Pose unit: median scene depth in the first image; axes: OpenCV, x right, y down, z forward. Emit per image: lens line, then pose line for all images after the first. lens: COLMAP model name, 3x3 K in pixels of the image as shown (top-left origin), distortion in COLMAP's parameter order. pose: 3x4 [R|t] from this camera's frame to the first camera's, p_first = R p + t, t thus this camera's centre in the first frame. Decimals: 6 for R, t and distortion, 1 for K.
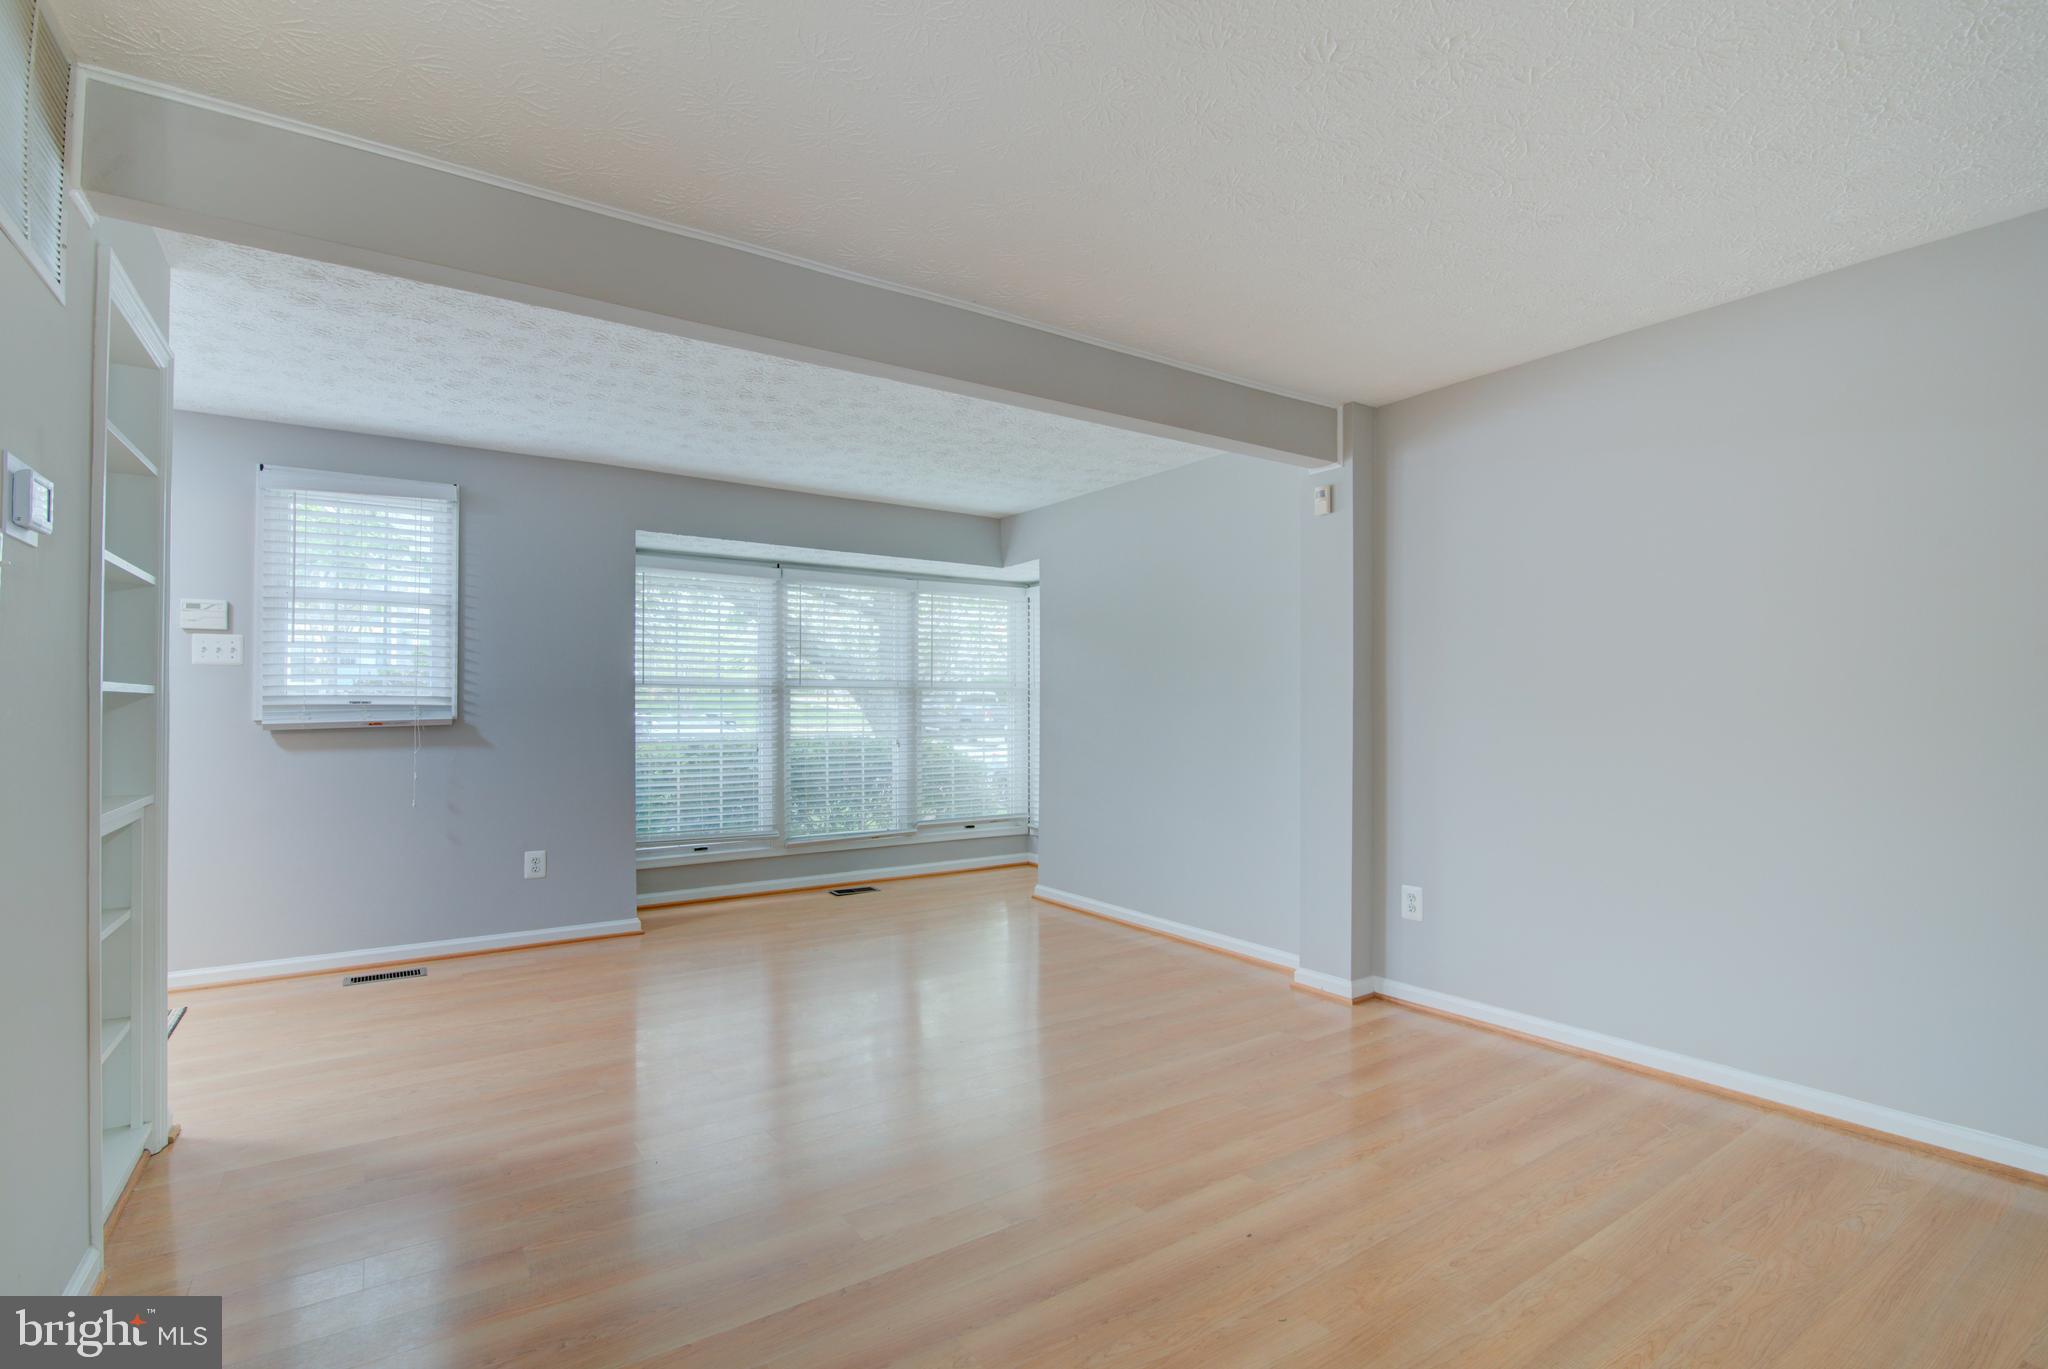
lens RADIAL K [[939.4, 0, 1026.6], [0, 939.4, 694.0], [0, 0, 1]] dist [-0.019202, -0.000022]
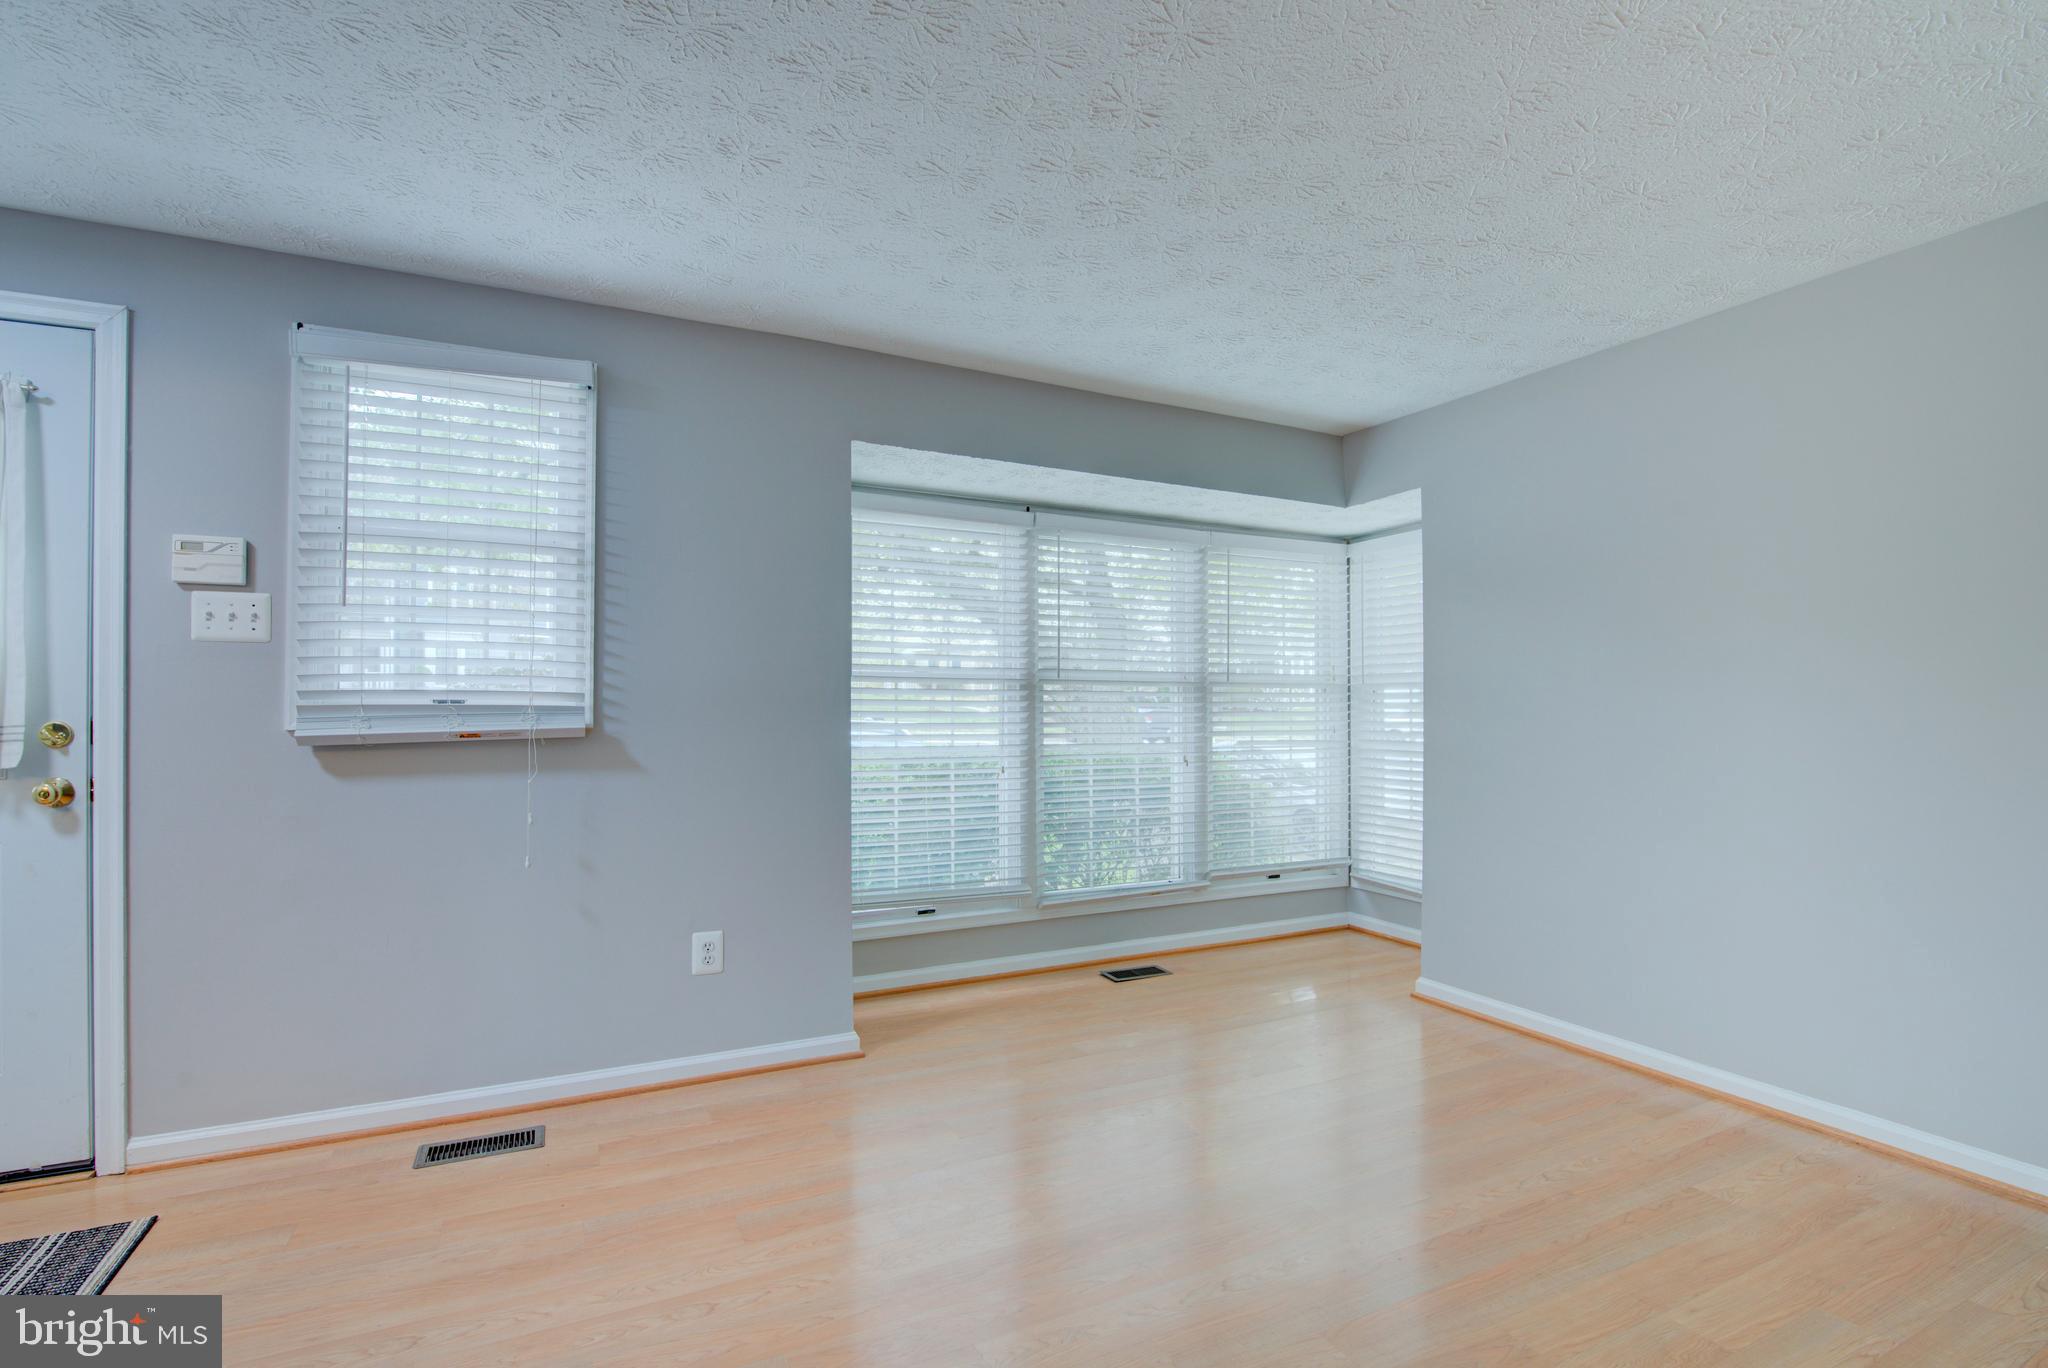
lens RADIAL K [[939.4, 0, 1026.6], [0, 939.4, 693.5], [0, 0, 1]] dist [-0.019202, -0.000022]
pose [[0.991115, -0.001867, -0.132996, -0.229491], [0.001317, 0.999990, -0.004222, 0.006443], [0.133003, 0.004010, 0.991108, 0.401546]]
